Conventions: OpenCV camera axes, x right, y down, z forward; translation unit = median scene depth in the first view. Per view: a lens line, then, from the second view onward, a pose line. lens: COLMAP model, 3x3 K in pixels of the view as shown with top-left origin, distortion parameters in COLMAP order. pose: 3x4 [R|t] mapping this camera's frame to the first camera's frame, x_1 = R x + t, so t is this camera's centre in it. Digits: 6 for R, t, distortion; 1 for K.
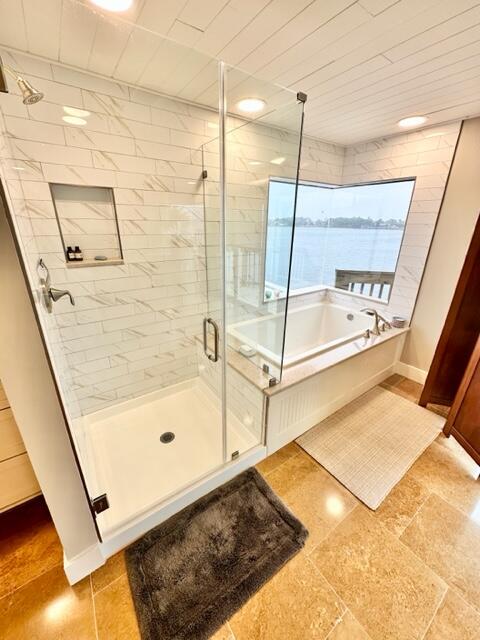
lens RADIAL K [[254.3, 0, 240.3], [0, 254.3, 319.5], [0, 0, 1]] dist [-0.002305, 0.000411]
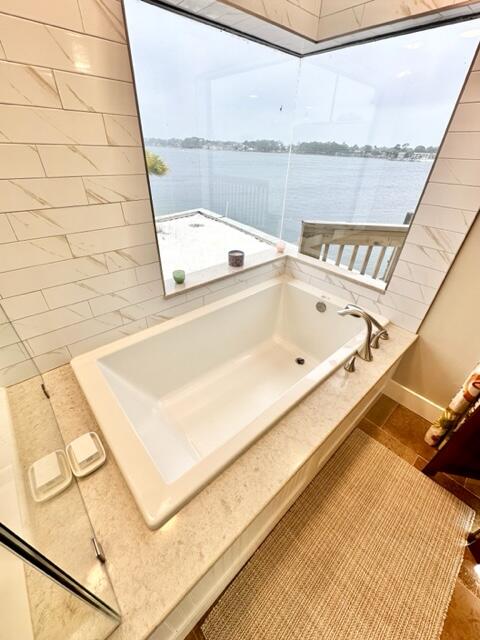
lens RADIAL K [[254.3, 0, 241.2], [0, 254.3, 319.4], [0, 0, 1]] dist [-0.002305, 0.000411]
pose [[0.992830, -0.051140, 0.108040, 0.158790], [0.024636, 0.971997, 0.233698, -0.119589], [-0.116966, -0.229361, 0.966288, 0.387265]]
